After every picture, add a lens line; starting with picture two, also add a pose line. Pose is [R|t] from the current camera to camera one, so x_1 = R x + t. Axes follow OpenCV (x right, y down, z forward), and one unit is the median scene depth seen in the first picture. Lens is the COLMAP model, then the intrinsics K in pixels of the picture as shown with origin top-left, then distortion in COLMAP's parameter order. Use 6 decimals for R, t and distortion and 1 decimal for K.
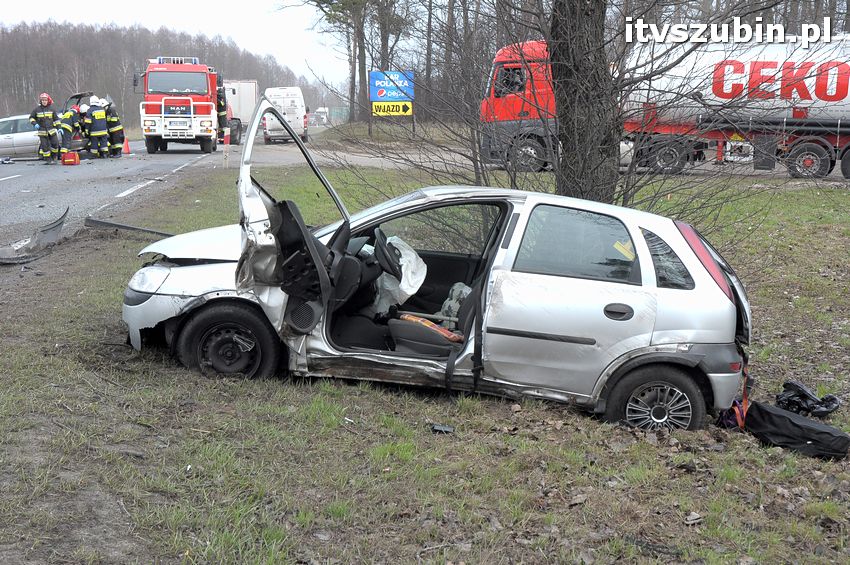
lens RADIAL K [[1240.3, 0, 425.0], [0, 1240.3, 276.6], [0, 0, 1]] dist [0.071128, 0.000000]
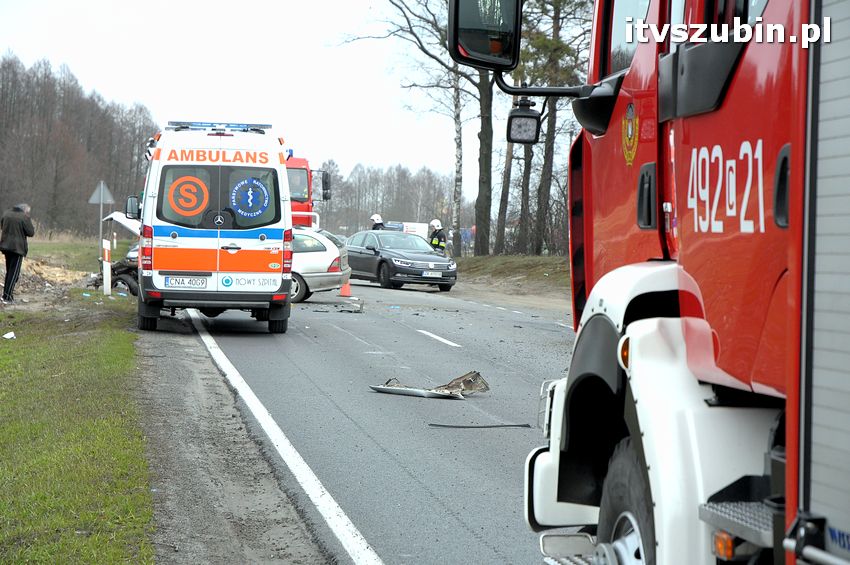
lens RADIAL K [[2494.2, 0, 426.9], [0, 2494.2, 284.0], [0, 0, 1]] dist [0.412563, 0.000000]
pose [[0.997816, 0.061267, 0.024704, -1.317376], [-0.058162, 0.992091, -0.111231, 0.153150], [-0.031323, 0.109552, 0.993487, -1.138104]]
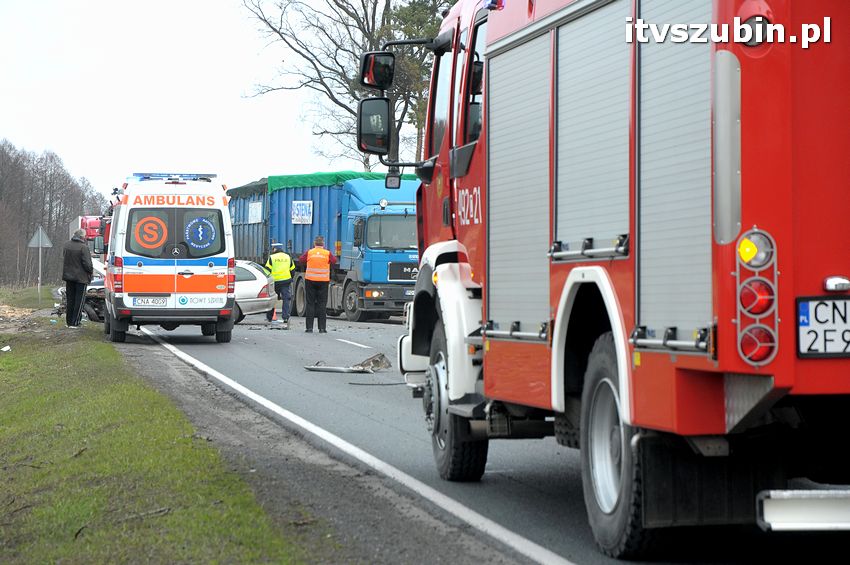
lens RADIAL K [[2494.2, 0, 423.7], [0, 2494.2, 278.9], [0, 0, 1]] dist [0.412563, 0.000000]
pose [[0.997479, 0.041891, 0.057283, -1.350353], [-0.034076, 0.990774, -0.131174, 0.339735], [-0.062249, 0.128892, 0.989703, -2.258982]]
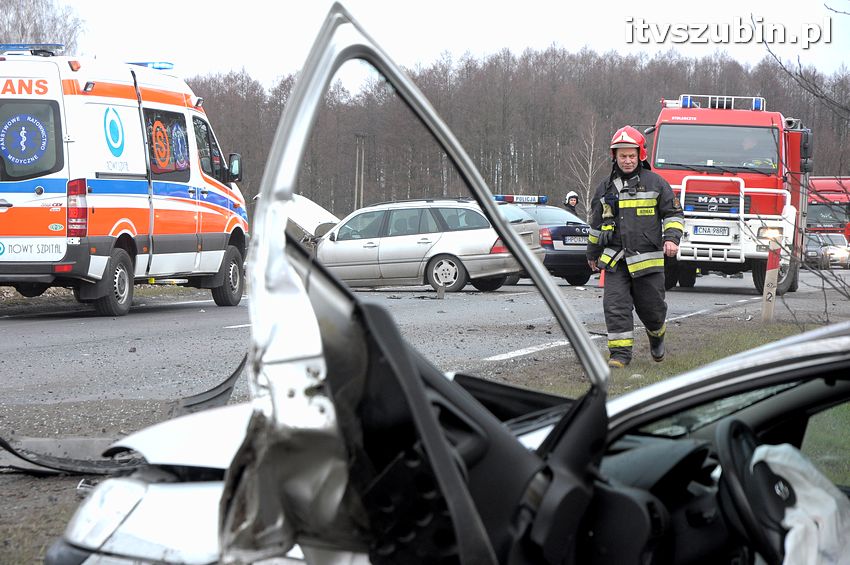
lens RADIAL K [[2494.2, 0, 411.9], [0, 2494.2, 270.2], [0, 0, 1]] dist [0.412563, 0.000000]
pose [[0.940363, 0.042801, -0.337468, 0.119595], [-0.081401, 0.991544, -0.101068, -0.001036], [0.330289, 0.122510, 0.935896, 0.306992]]
